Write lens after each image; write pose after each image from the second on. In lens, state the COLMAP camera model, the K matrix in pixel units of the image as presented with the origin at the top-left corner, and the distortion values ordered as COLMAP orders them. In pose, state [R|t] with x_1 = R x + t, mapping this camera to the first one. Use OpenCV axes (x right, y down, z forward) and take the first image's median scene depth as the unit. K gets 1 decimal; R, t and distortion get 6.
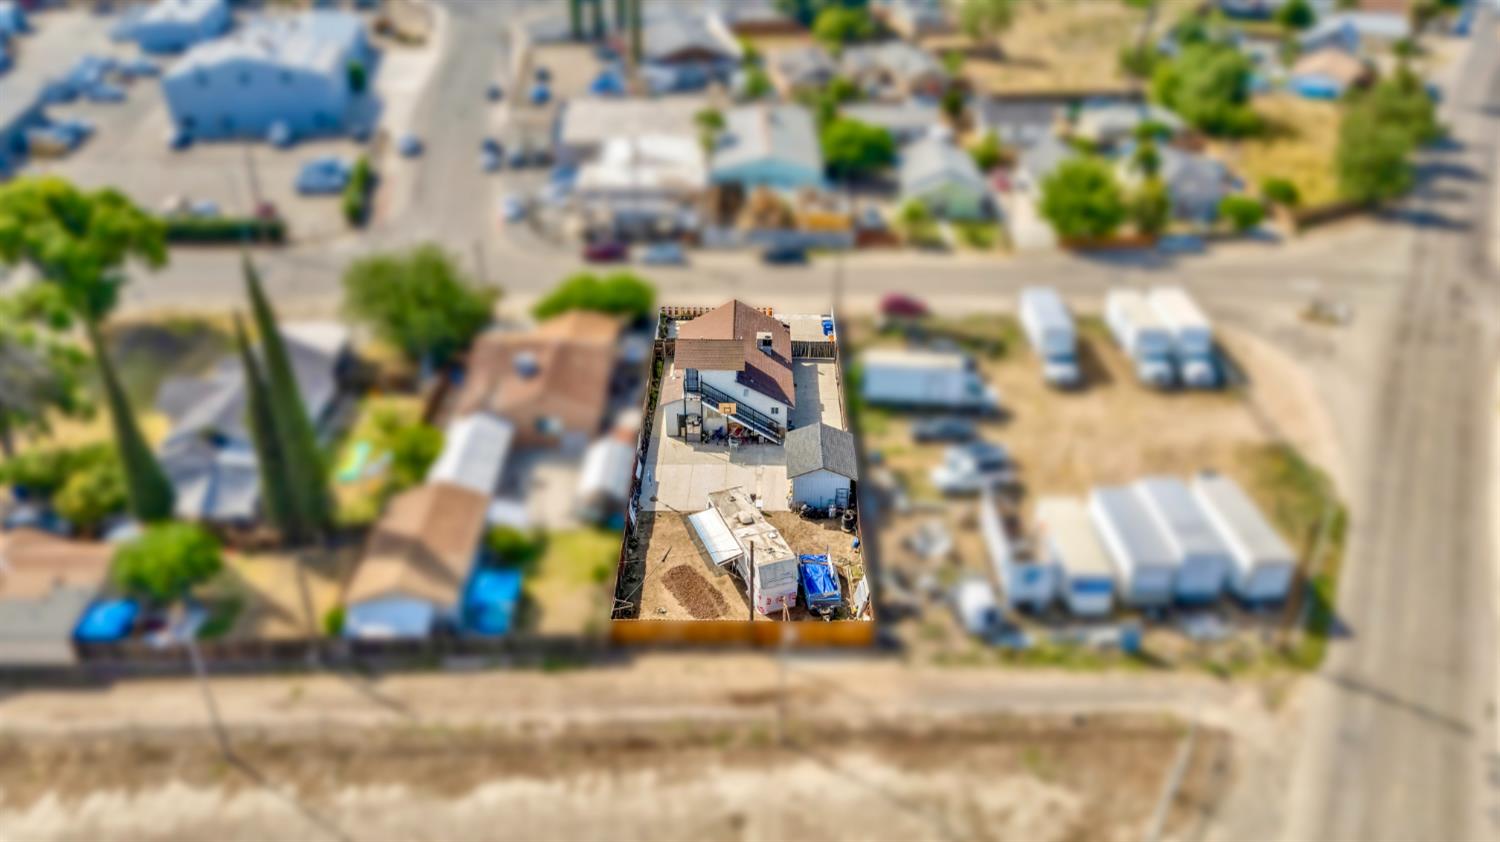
lens RADIAL K [[1087.3, 0, 750.0], [0, 1087.3, 421.0], [0, 0, 1]] dist [0.063308, -0.067840]
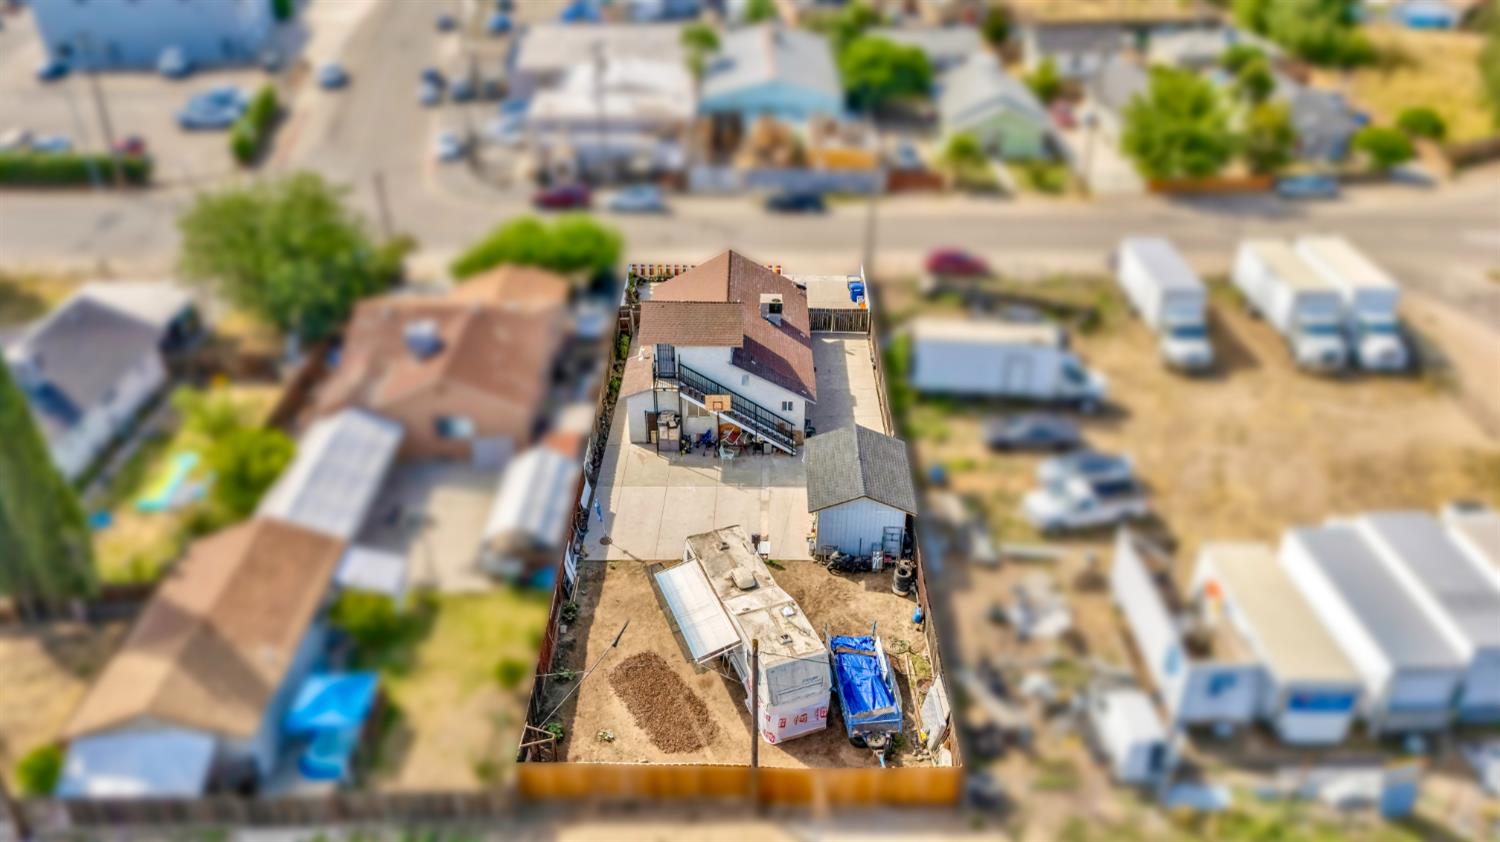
lens RADIAL K [[1087.3, 0, 750.0], [0, 1087.3, 421.0], [0, 0, 1]] dist [0.063308, -0.067840]
pose [[1.000000, -0.000701, 0.000104, -0.000729], [0.000700, 0.999942, 0.010768, -0.007410], [-0.000111, -0.010768, 0.999942, 0.312077]]
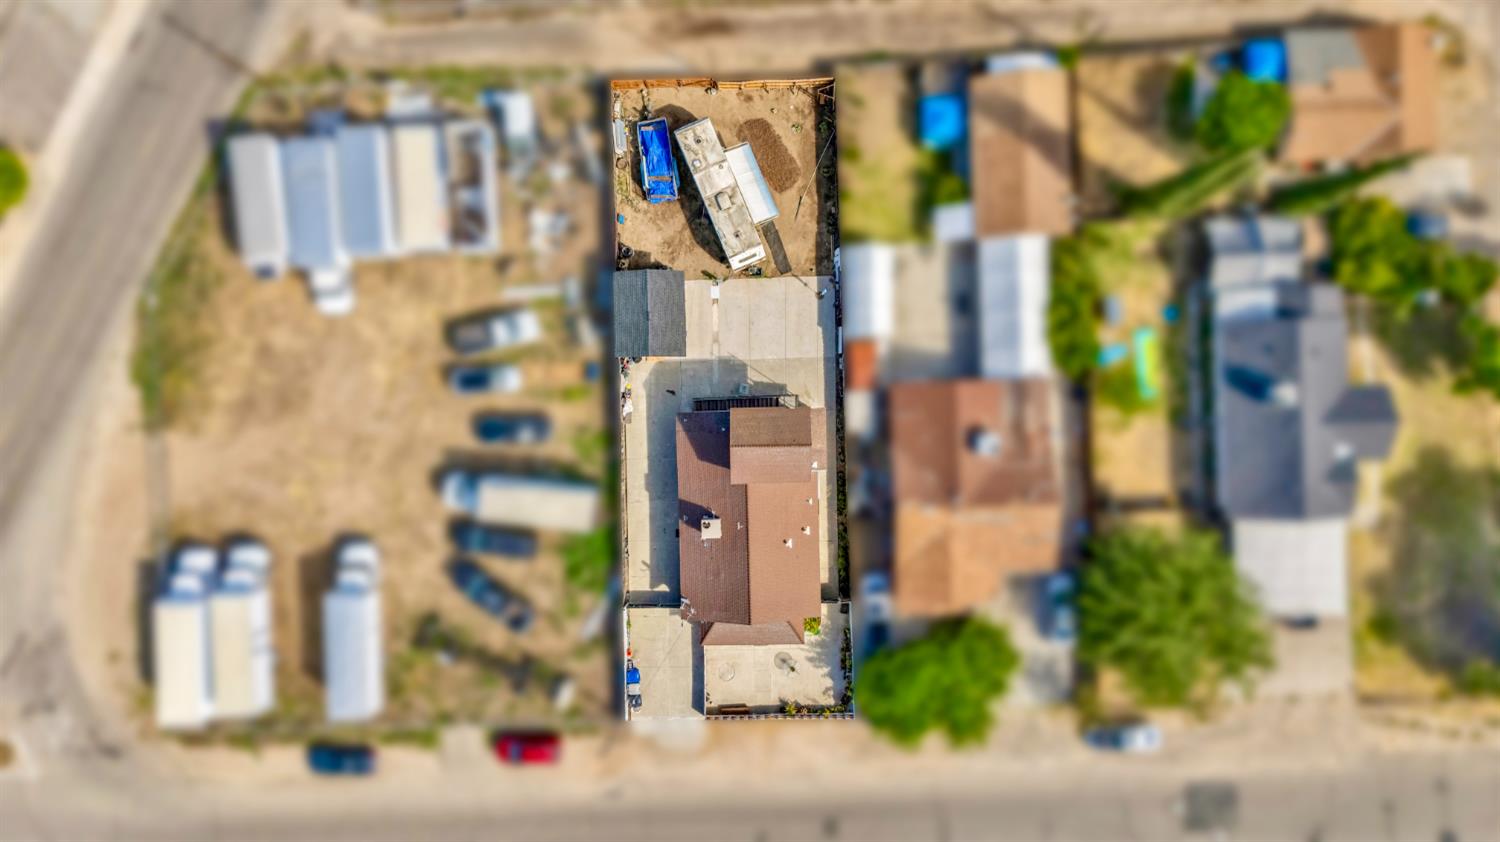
lens RADIAL K [[1087.3, 0, 750.0], [0, 1087.3, 421.0], [0, 0, 1]] dist [0.063308, -0.067840]
pose [[-0.999465, 0.030945, 0.010578, -0.028749], [-0.007494, -0.531569, 0.846982, -0.767844], [0.031832, 0.846450, 0.531517, 0.520452]]
